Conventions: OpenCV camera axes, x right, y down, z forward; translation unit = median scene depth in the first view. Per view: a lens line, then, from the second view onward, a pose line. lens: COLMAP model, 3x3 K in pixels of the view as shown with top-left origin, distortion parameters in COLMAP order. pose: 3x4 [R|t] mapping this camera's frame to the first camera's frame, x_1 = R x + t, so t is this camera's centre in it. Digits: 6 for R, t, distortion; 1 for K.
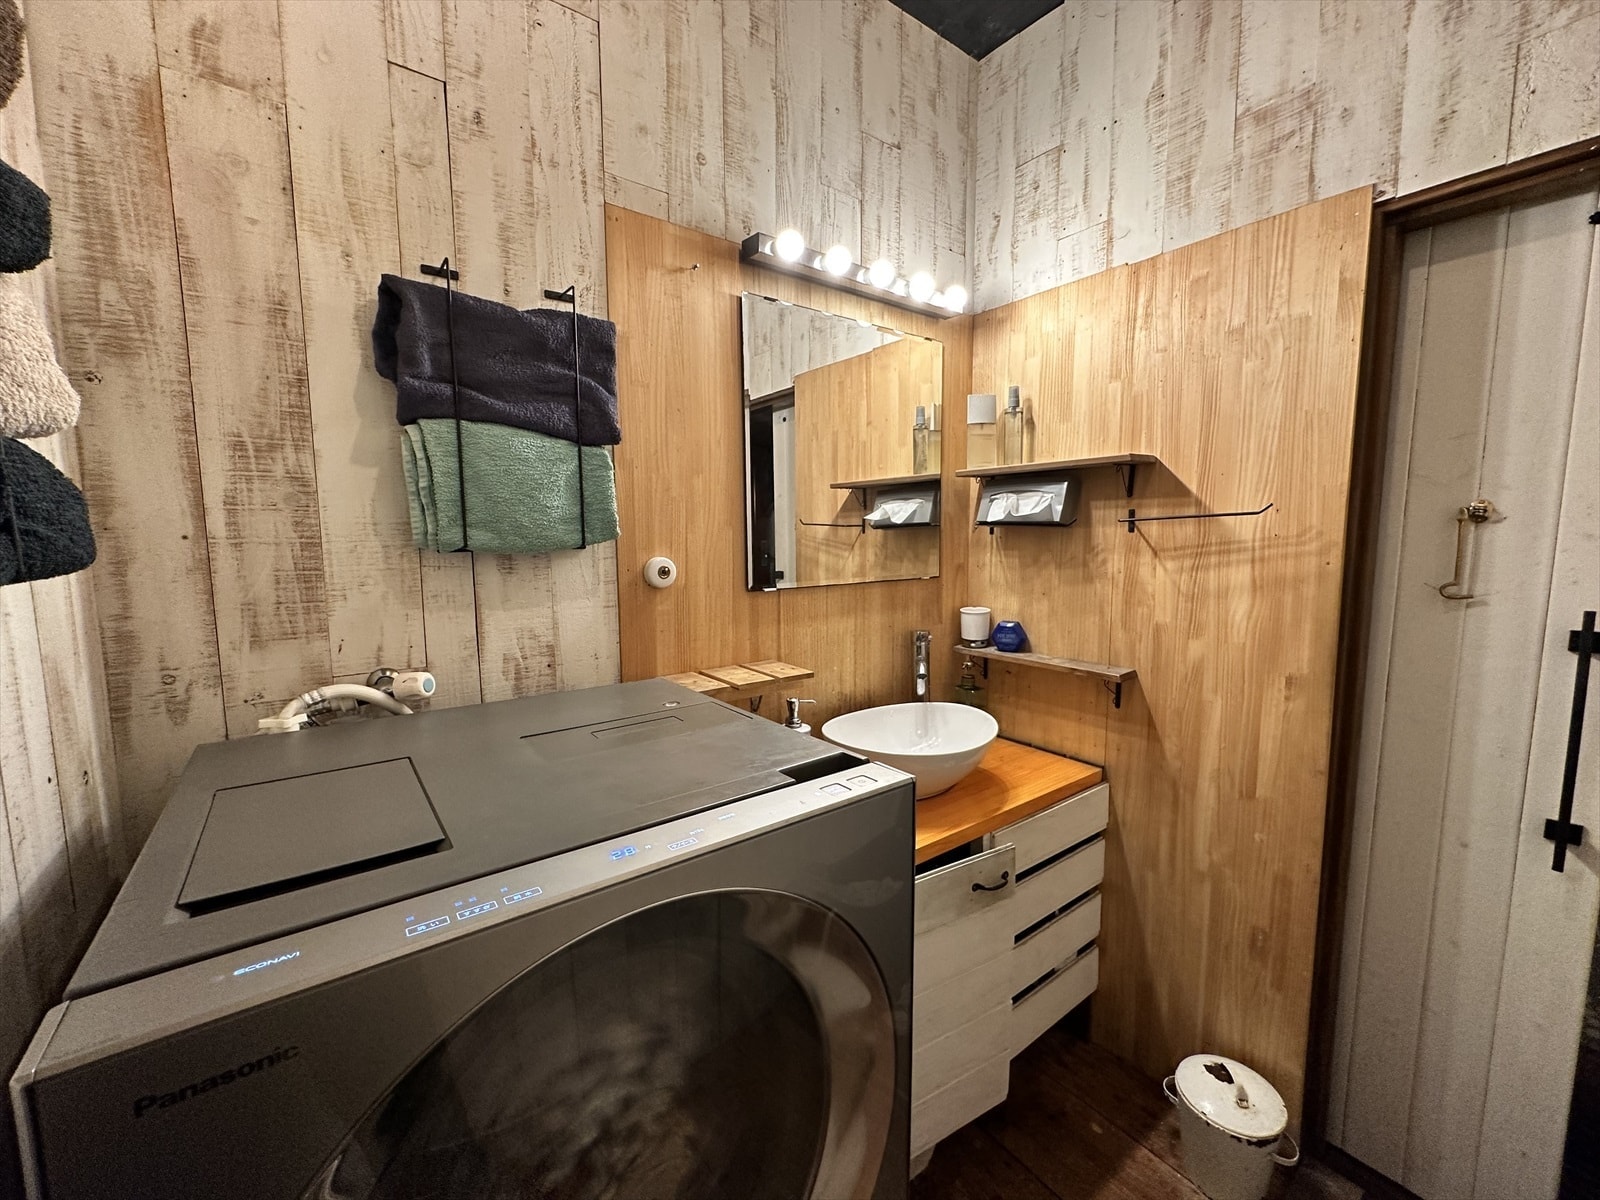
lens RADIAL K [[645.7, 0, 803.1], [0, 645.7, 597.3], [0, 0, 1]] dist [-0.001222, -0.000189]
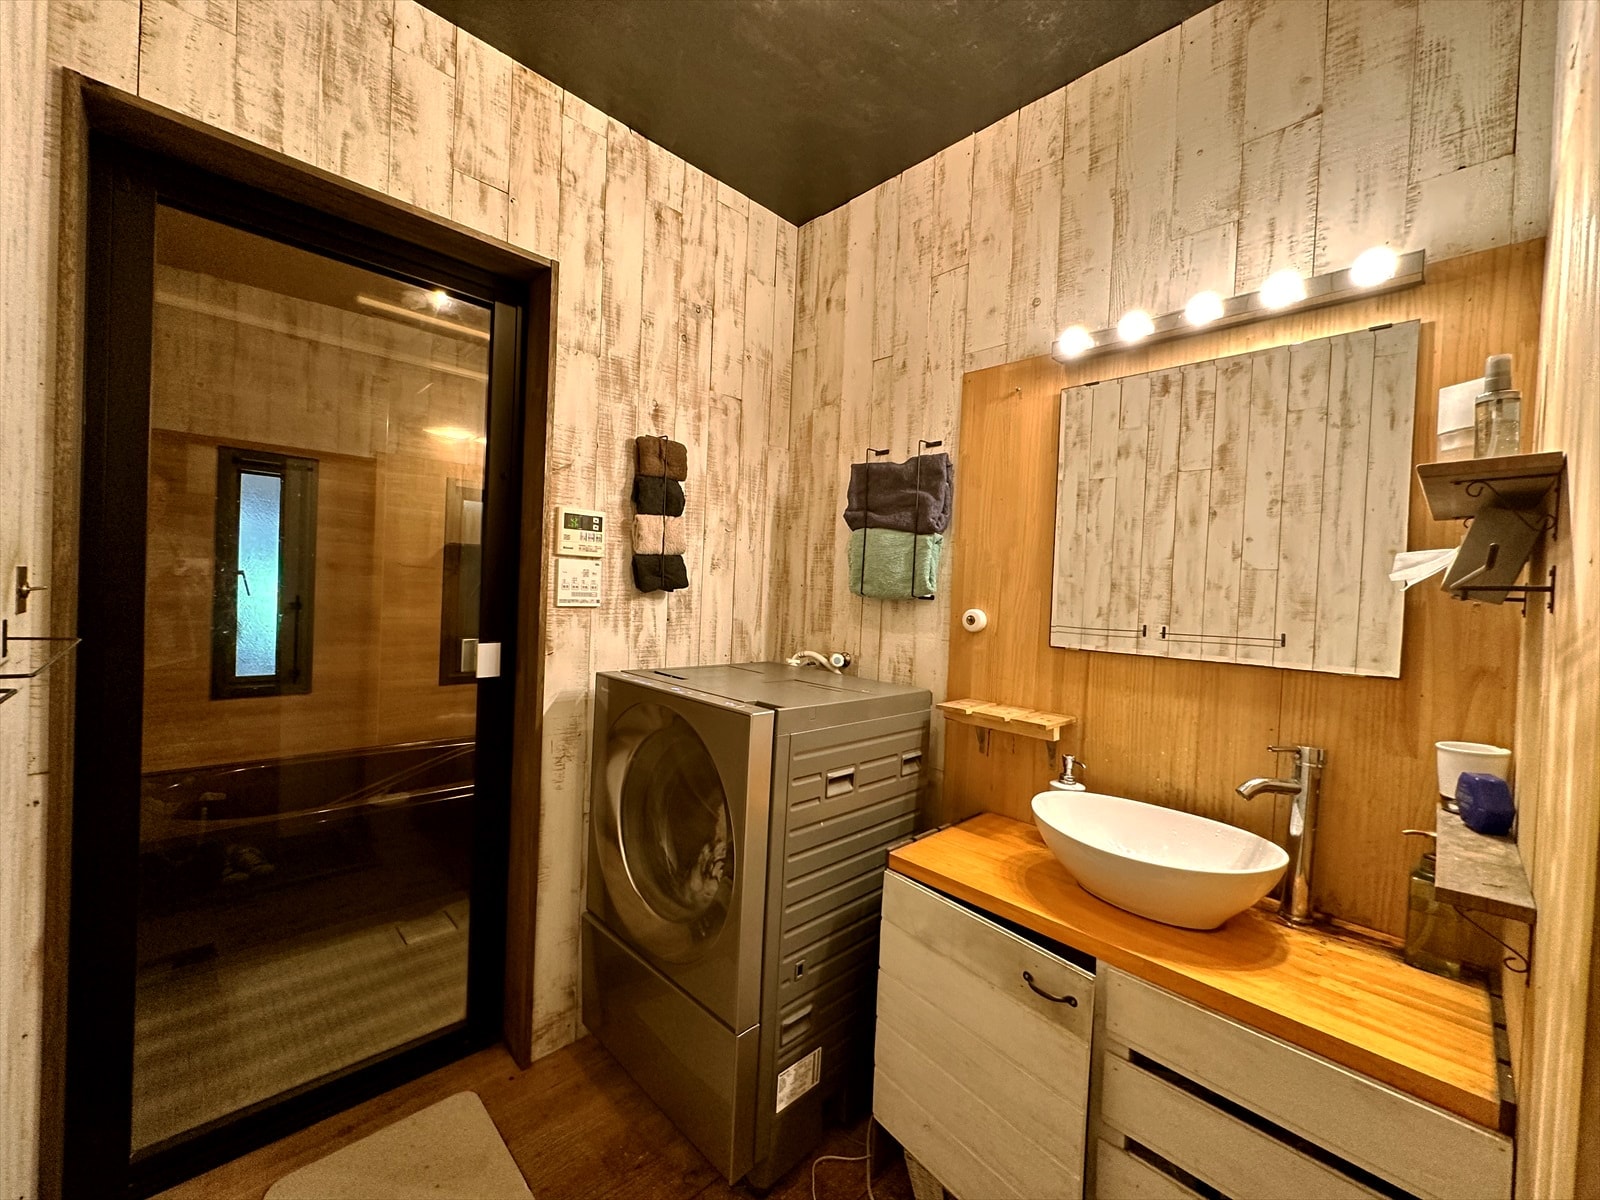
lens RADIAL K [[645.7, 0, 804.7], [0, 645.7, 601.6], [0, 0, 1]] dist [-0.001222, -0.000189]
pose [[0.126978, 0.027758, -0.991517, 1.227793], [-0.147811, 0.988977, 0.008758, -0.042651], [0.980831, 0.145445, 0.129681, 0.542194]]
